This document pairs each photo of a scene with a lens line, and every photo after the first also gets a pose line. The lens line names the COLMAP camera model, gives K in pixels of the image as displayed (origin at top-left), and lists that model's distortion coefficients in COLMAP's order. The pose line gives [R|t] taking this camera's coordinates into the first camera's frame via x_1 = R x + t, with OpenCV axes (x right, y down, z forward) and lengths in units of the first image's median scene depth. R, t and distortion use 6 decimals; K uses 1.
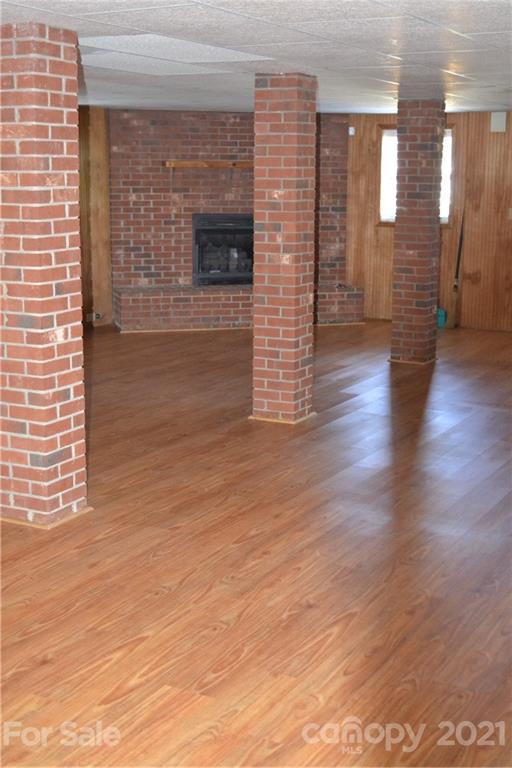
lens RADIAL K [[1094.0, 0, 256.6], [0, 1094.0, 385.3], [0, 0, 1]] dist [-0.019487, 0.000000]
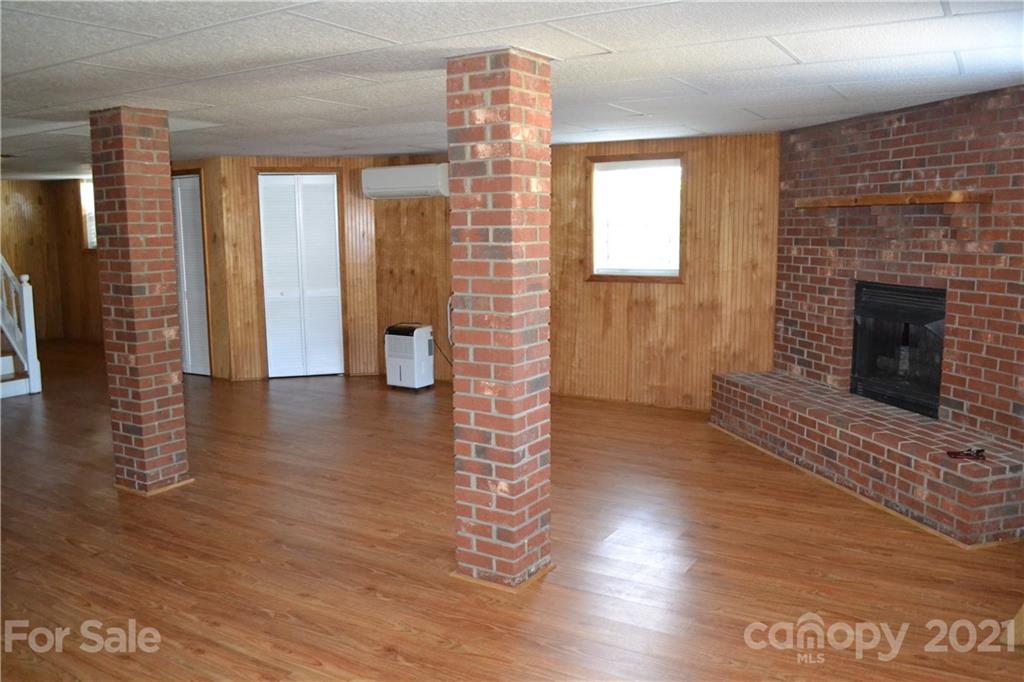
lens RADIAL K [[821.8, 0, 510.9], [0, 821.8, 347.8], [0, 0, 1]] dist [-0.072656, 0.001439]
pose [[-0.046609, 0.138829, -0.989219, 0.424907], [-0.185645, 0.971839, 0.145137, -0.151582], [0.981511, 0.190408, -0.019523, 0.830200]]
